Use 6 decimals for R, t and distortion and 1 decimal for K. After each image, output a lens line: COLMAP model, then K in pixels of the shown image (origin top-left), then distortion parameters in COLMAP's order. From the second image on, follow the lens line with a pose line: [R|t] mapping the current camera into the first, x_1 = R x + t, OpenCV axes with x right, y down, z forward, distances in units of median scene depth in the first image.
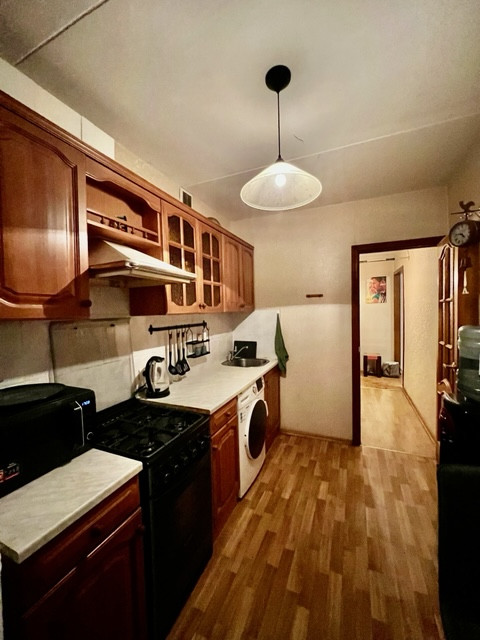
lens RADIAL K [[256.5, 0, 238.3], [0, 256.5, 319.3], [0, 0, 1]] dist [0.000036, -0.000237]
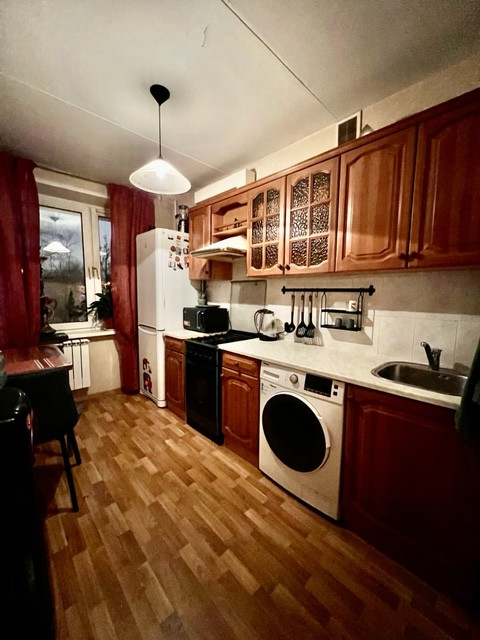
lens RADIAL K [[256.5, 0, 237.7], [0, 256.5, 320.2], [0, 0, 1]] dist [0.000036, -0.000237]
pose [[-0.388007, 0.112234, -0.914797, 0.992890], [-0.035947, 0.989960, 0.136702, 0.026700], [0.920955, 0.085926, -0.380077, 1.444629]]
